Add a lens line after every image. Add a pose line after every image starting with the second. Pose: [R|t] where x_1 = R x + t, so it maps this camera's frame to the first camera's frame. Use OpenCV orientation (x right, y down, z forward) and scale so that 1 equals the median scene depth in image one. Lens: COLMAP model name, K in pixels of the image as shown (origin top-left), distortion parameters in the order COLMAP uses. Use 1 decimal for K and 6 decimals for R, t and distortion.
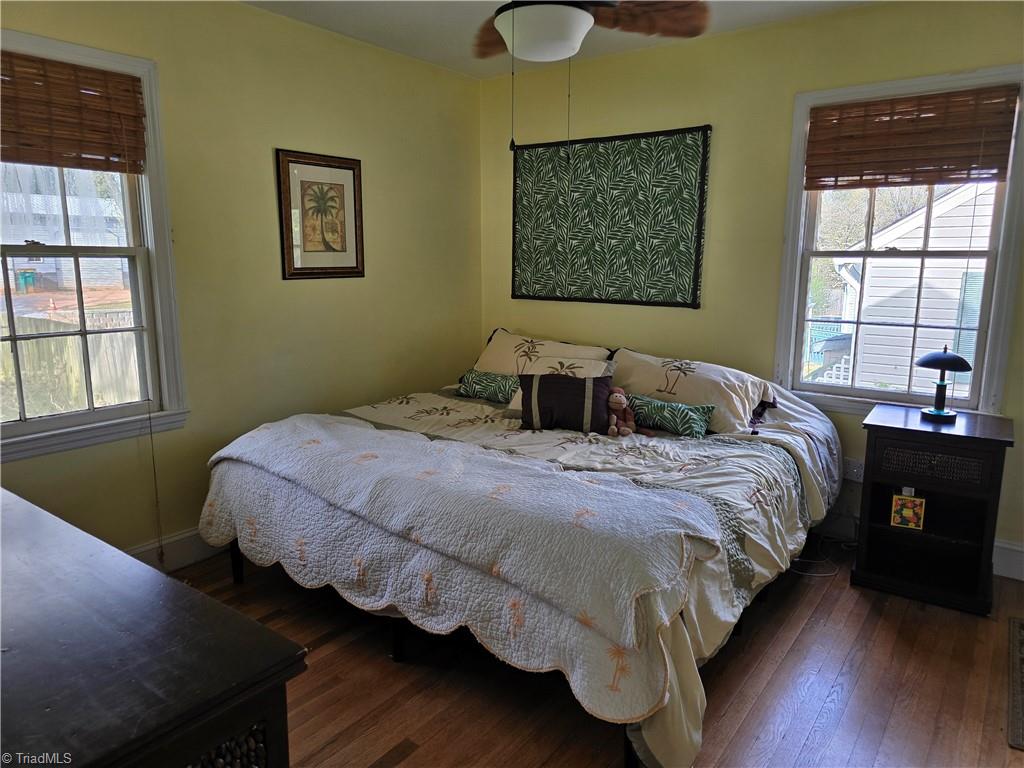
lens RADIAL K [[689.2, 0, 507.5], [0, 689.2, 385.5], [0, 0, 1]] dist [0.060253, -0.054607]
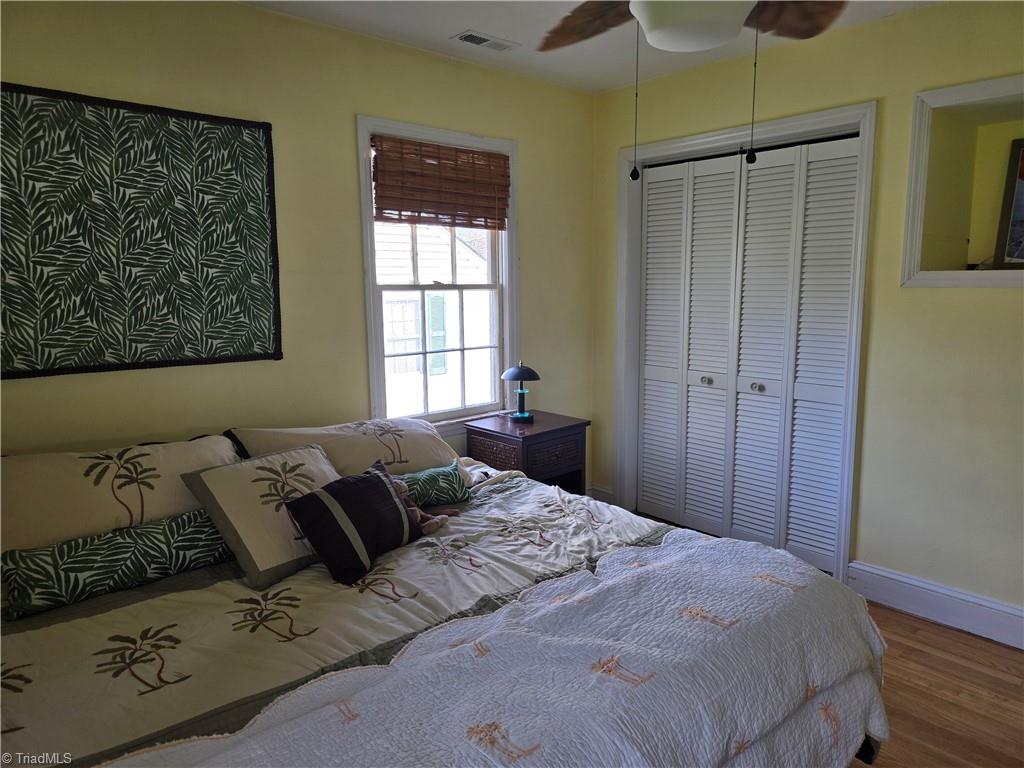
lens RADIAL K [[689.2, 0, 512.7], [0, 689.2, 379.1], [0, 0, 1]] dist [0.060253, -0.054607]
pose [[0.191555, -0.143100, 0.970994, -0.458235], [0.191828, 0.975693, 0.105949, -0.130217], [-0.962553, 0.165968, 0.214349, 0.633904]]
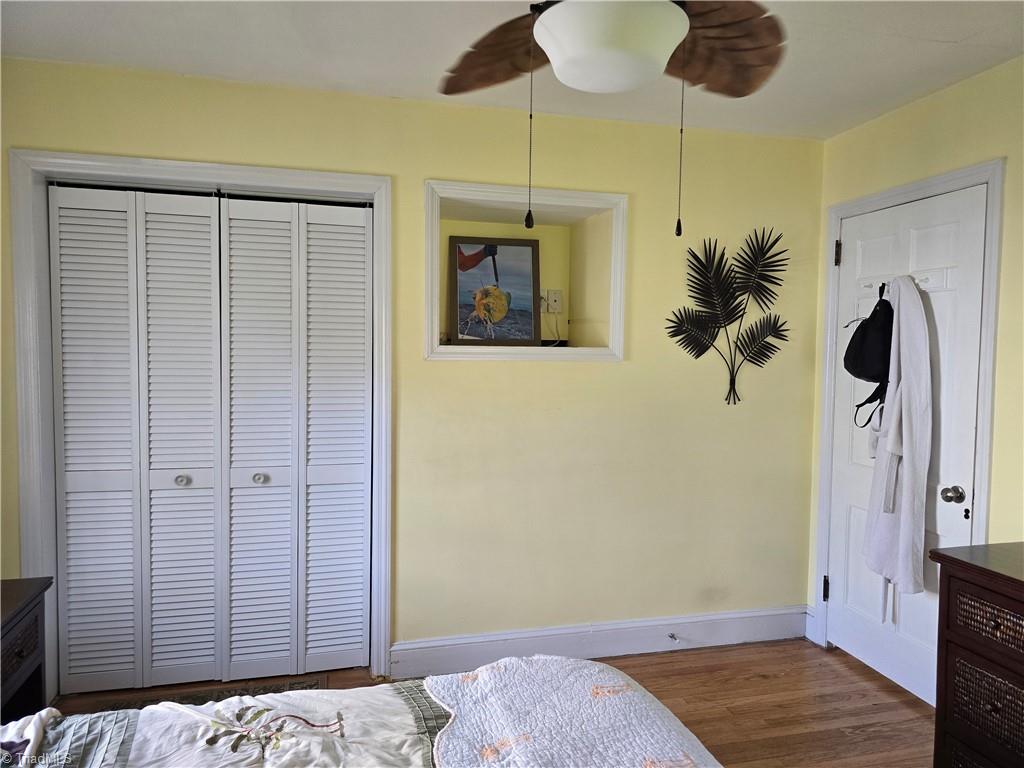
lens RADIAL K [[689.2, 0, 511.0], [0, 689.2, 380.5], [0, 0, 1]] dist [0.060253, -0.054607]
pose [[-0.779943, -0.041988, 0.624441, -0.165794], [0.105299, 0.974720, 0.197062, -0.192030], [-0.616929, 0.219450, -0.755804, 0.931695]]
